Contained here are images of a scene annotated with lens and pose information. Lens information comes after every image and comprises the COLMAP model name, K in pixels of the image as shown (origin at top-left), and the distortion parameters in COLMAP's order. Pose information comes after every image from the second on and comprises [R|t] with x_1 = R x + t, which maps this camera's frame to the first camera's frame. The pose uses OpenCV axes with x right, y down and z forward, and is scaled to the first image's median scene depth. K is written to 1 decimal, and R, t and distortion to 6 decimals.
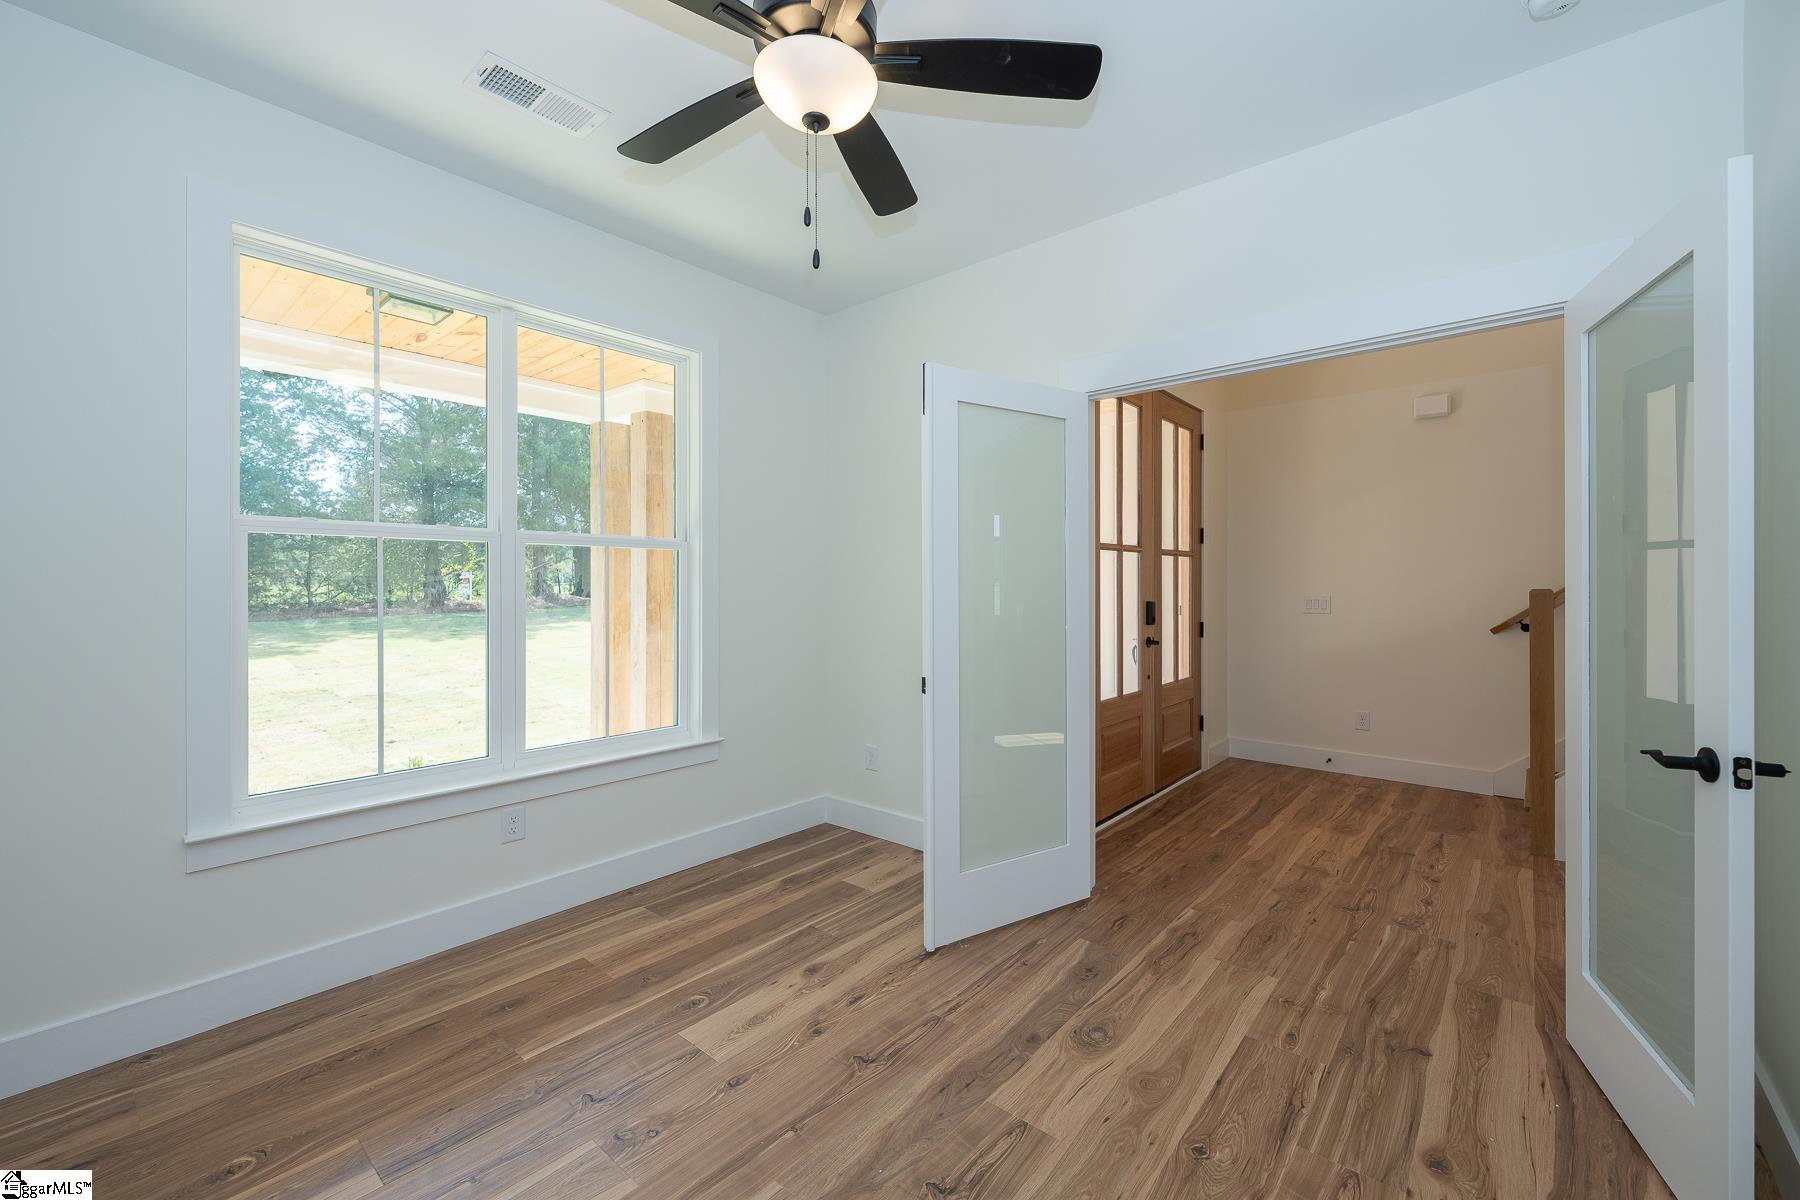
lens RADIAL K [[740.7, 0, 961.1], [0, 740.7, 581.2], [0, 0, 1]] dist [0.010299, -0.000346]
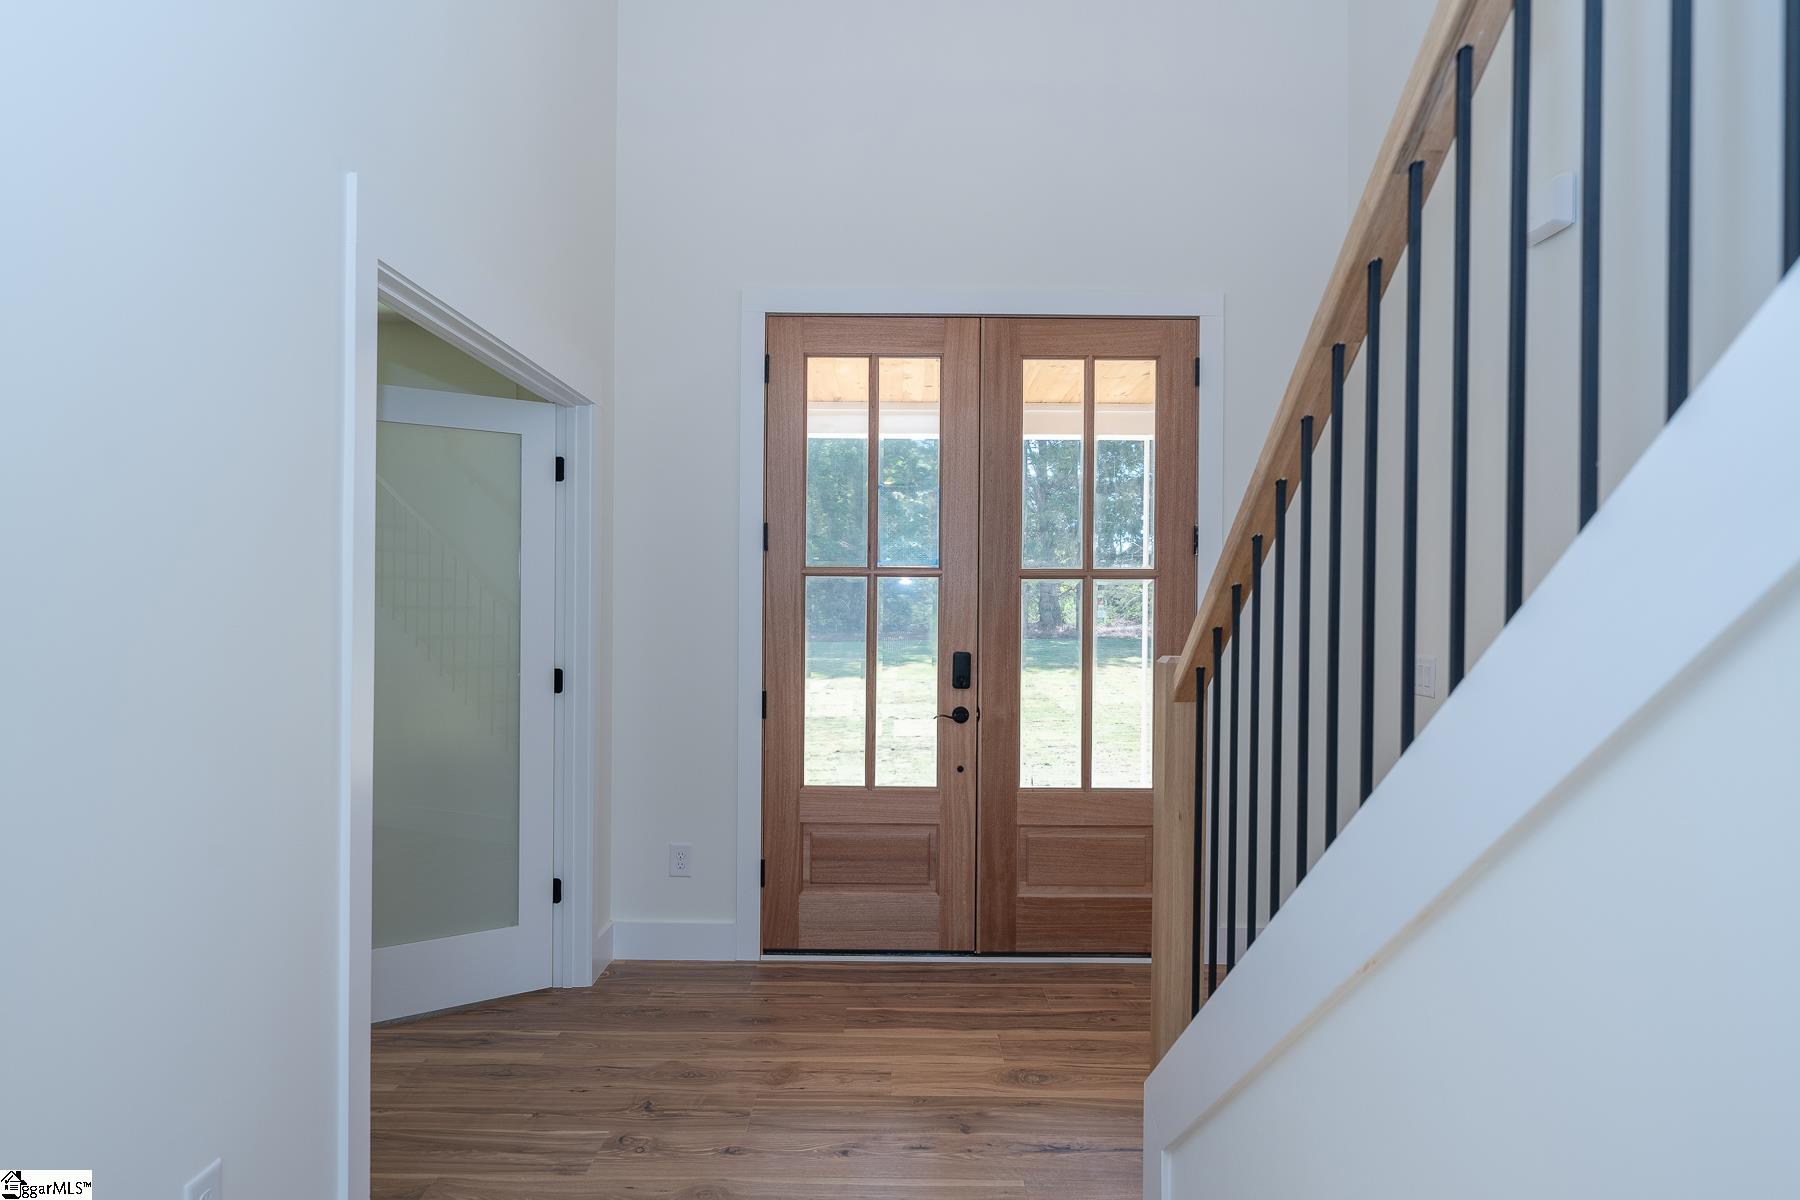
lens RADIAL K [[1075.7, 0, 889.7], [0, 1075.7, 612.3], [0, 0, 1]] dist [0.008400, 0.001369]
pose [[0.603226, 0.008231, -0.797528, 0.735929], [0.004552, 0.999895, 0.013762, -0.018438], [0.797557, -0.011932, 0.603125, 0.289123]]
